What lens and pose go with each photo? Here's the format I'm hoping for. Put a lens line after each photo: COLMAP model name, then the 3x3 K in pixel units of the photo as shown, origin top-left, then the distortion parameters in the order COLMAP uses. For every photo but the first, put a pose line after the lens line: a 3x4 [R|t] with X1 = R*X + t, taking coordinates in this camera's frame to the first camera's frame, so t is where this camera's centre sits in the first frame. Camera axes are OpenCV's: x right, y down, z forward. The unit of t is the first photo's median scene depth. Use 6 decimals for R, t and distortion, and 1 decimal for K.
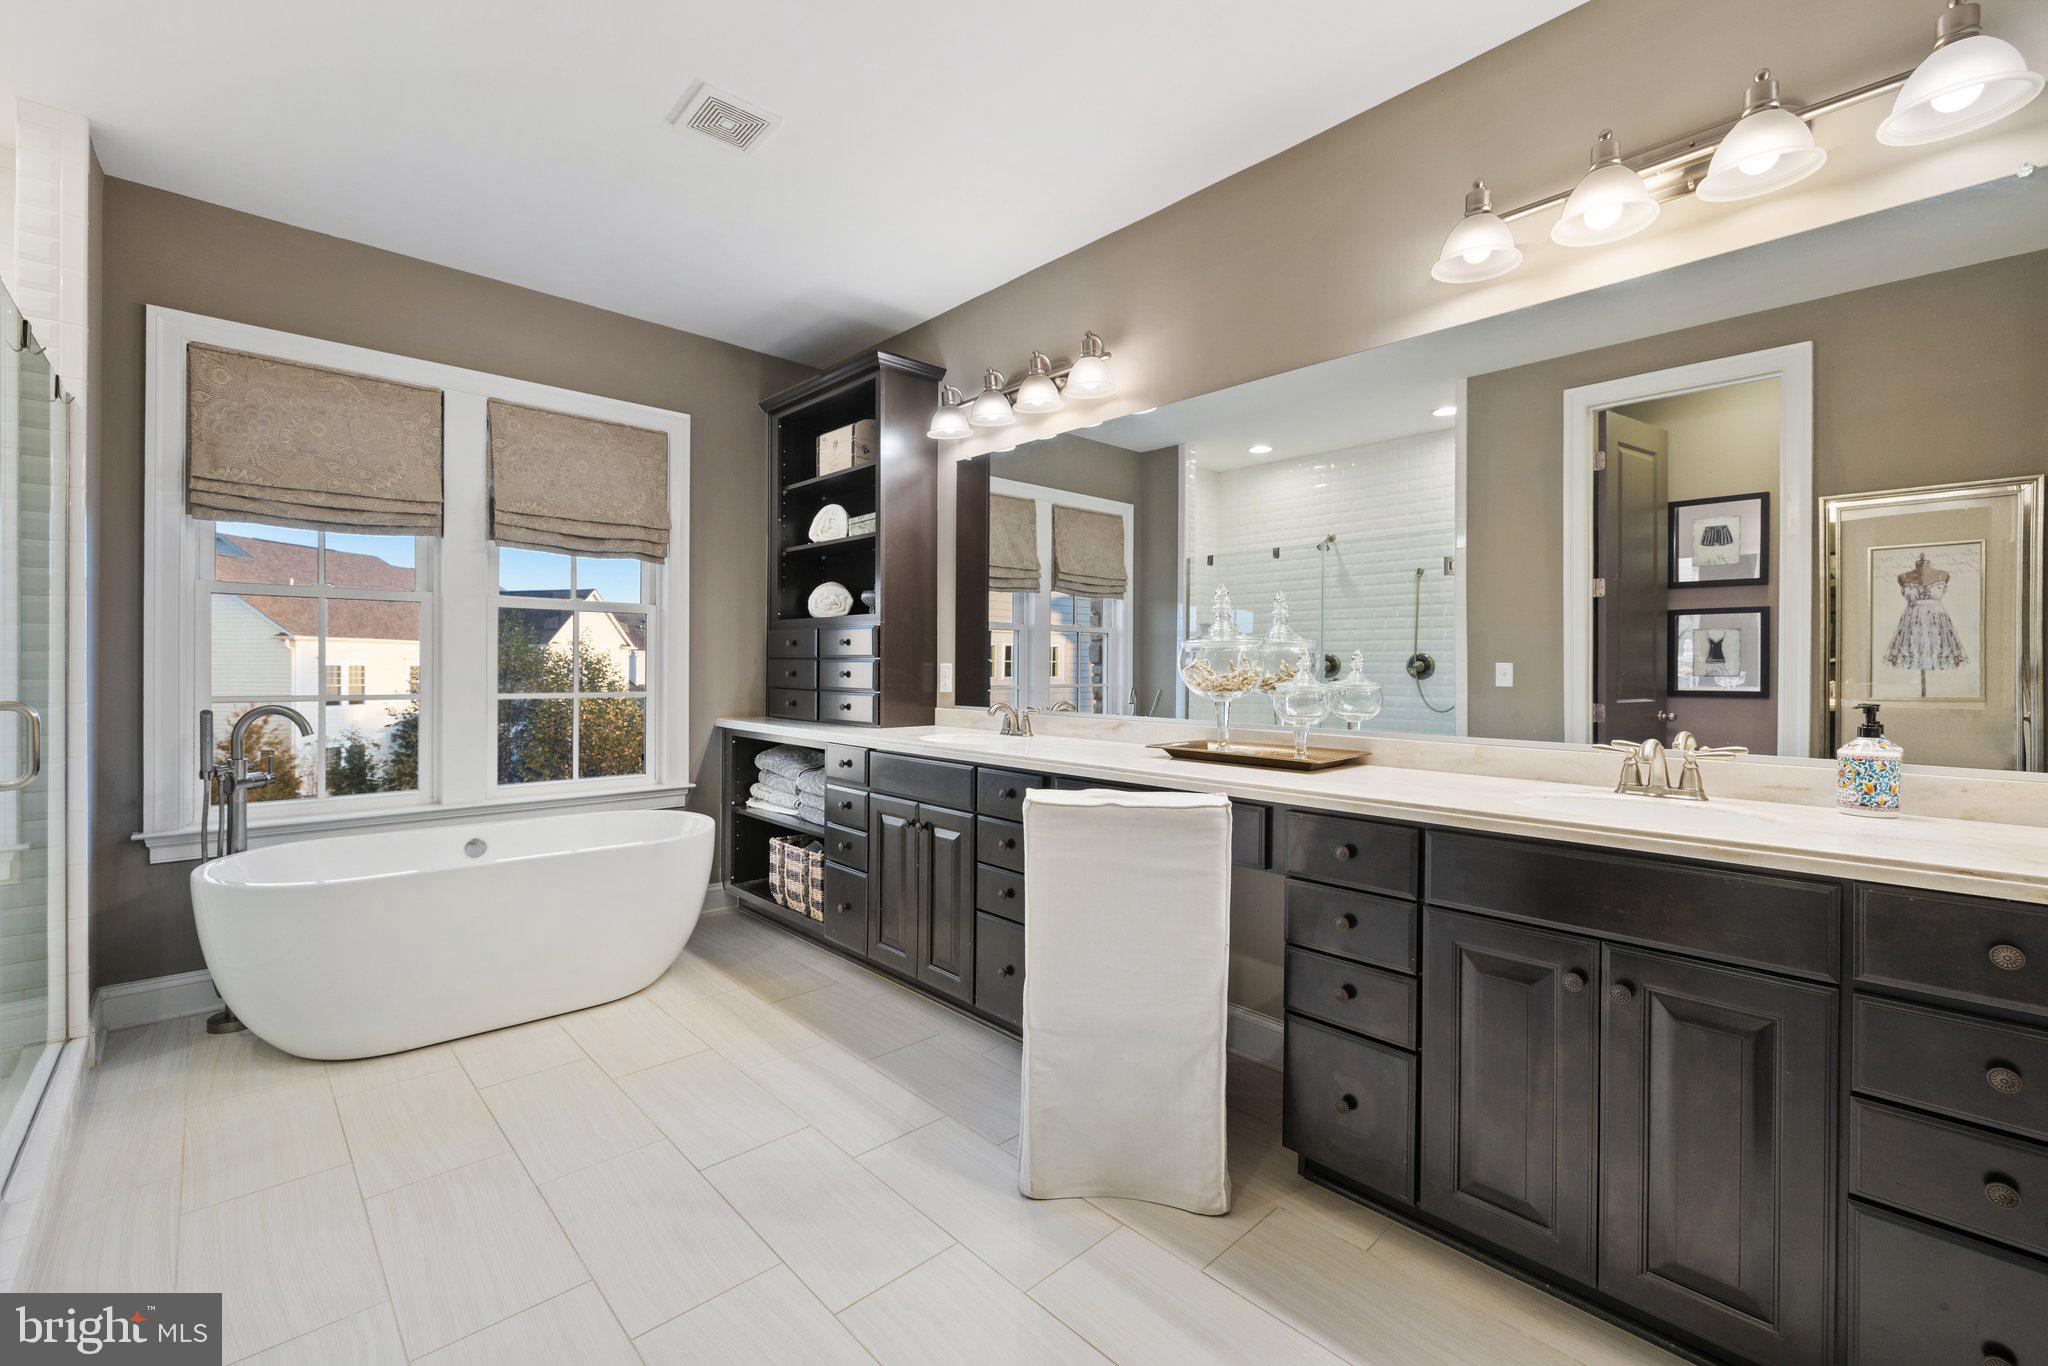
lens RADIAL K [[880.4, 0, 1007.2], [0, 880.4, 666.4], [0, 0, 1]] dist [-0.001420, -0.000133]
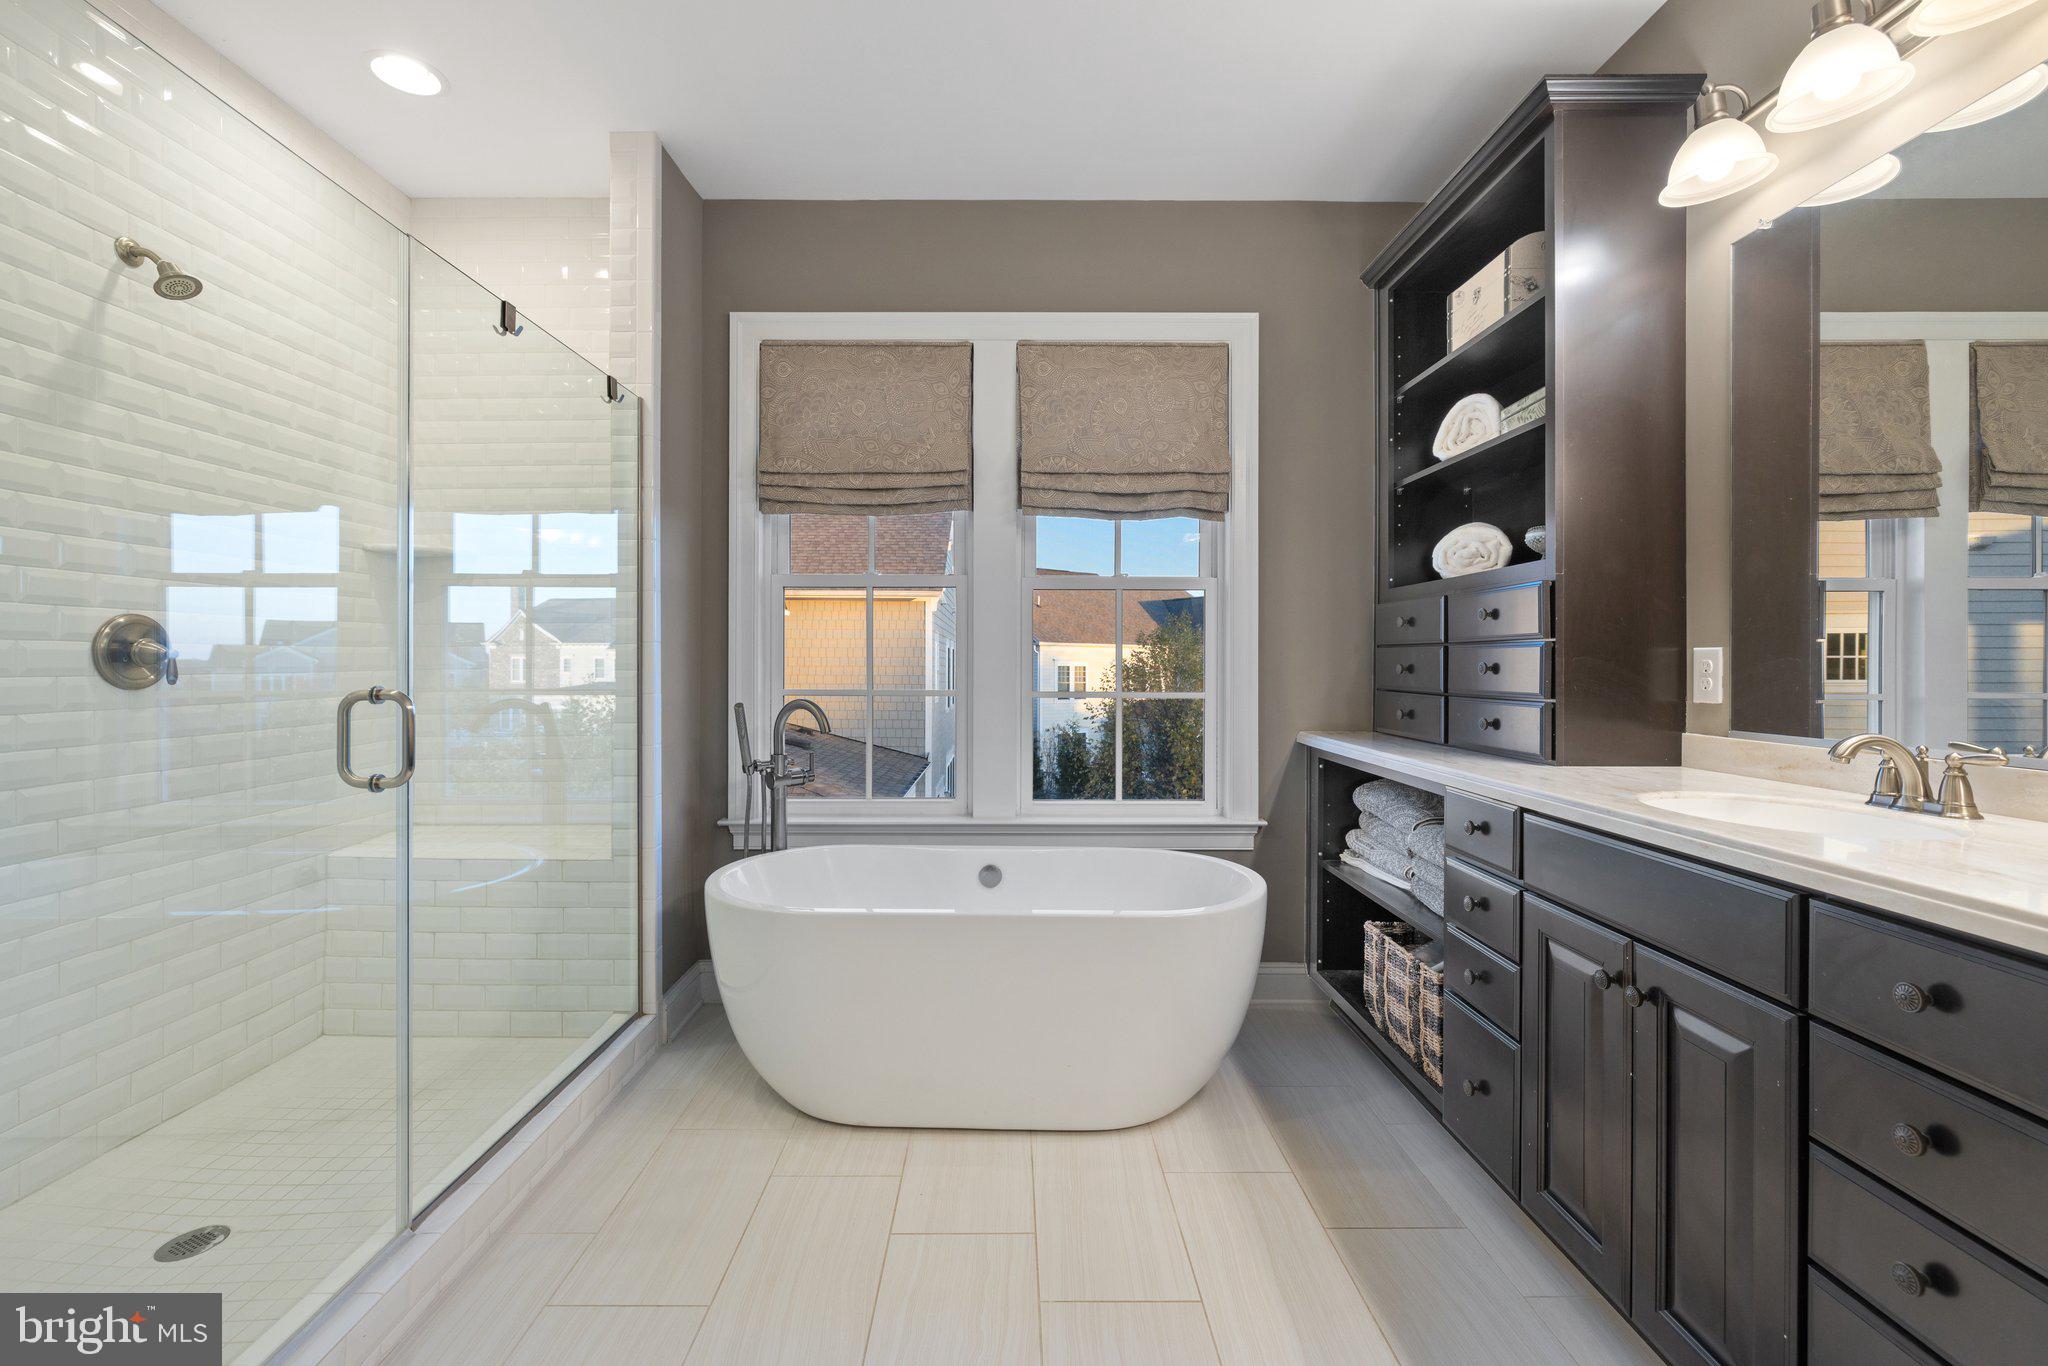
lens RADIAL K [[880.4, 0, 1007.2], [0, 880.4, 666.4], [0, 0, 1]] dist [-0.001420, -0.000133]
pose [[0.735667, -0.002080, -0.677340, -0.022989], [0.000956, 0.999997, -0.002033, 0.008198], [0.677343, 0.000848, 0.735667, 0.344060]]
